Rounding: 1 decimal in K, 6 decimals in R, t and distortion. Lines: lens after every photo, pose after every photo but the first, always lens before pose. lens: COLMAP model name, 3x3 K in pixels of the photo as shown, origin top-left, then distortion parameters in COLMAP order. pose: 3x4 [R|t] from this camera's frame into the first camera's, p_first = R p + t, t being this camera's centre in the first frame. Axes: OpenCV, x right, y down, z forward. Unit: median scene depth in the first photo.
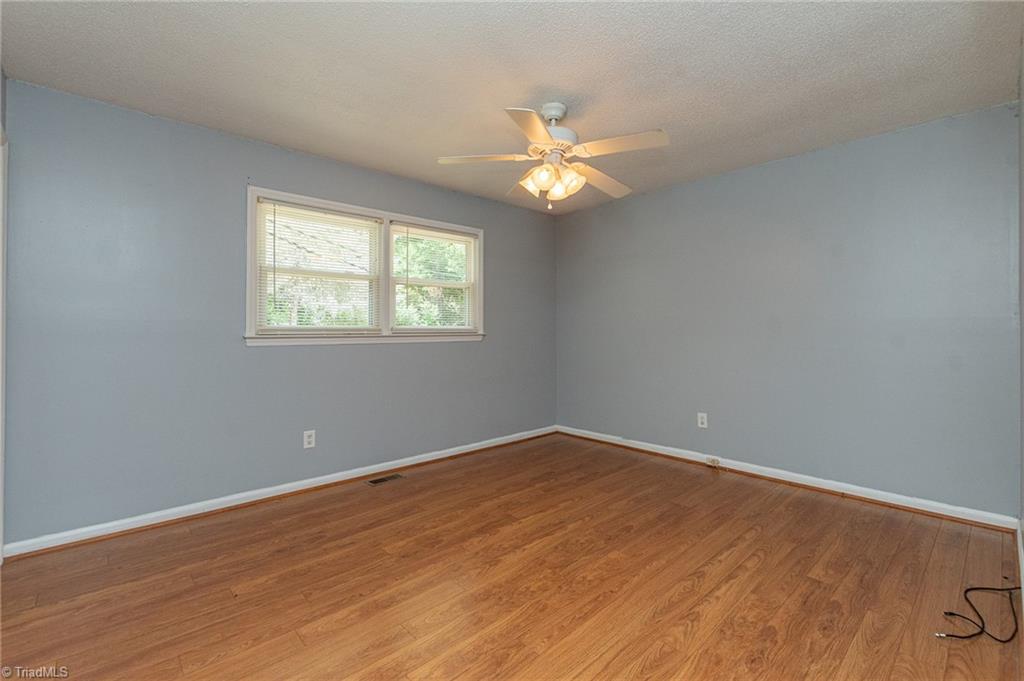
lens RADIAL K [[468.1, 0, 516.2], [0, 468.1, 335.1], [0, 0, 1]] dist [0.016252, -0.006107]
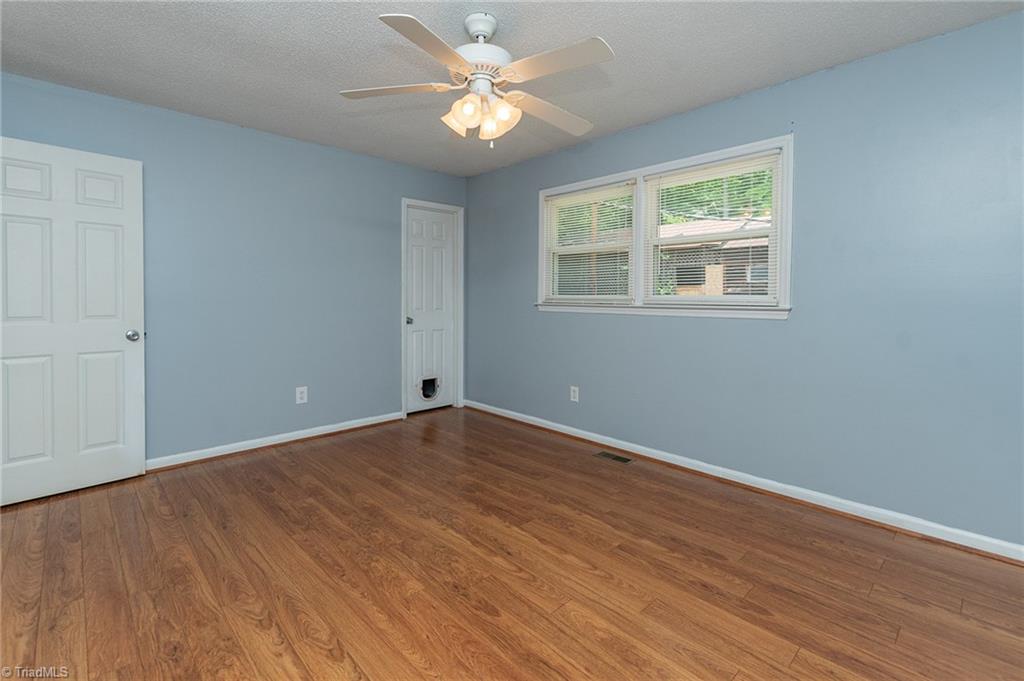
lens RADIAL K [[468.1, 0, 501.7], [0, 468.1, 337.9], [0, 0, 1]] dist [0.016252, -0.006107]
pose [[-0.021429, 0.086981, -0.995979, 0.855857], [-0.014973, 0.996069, 0.087311, -0.017476], [0.999658, 0.016783, -0.020043, 1.031446]]
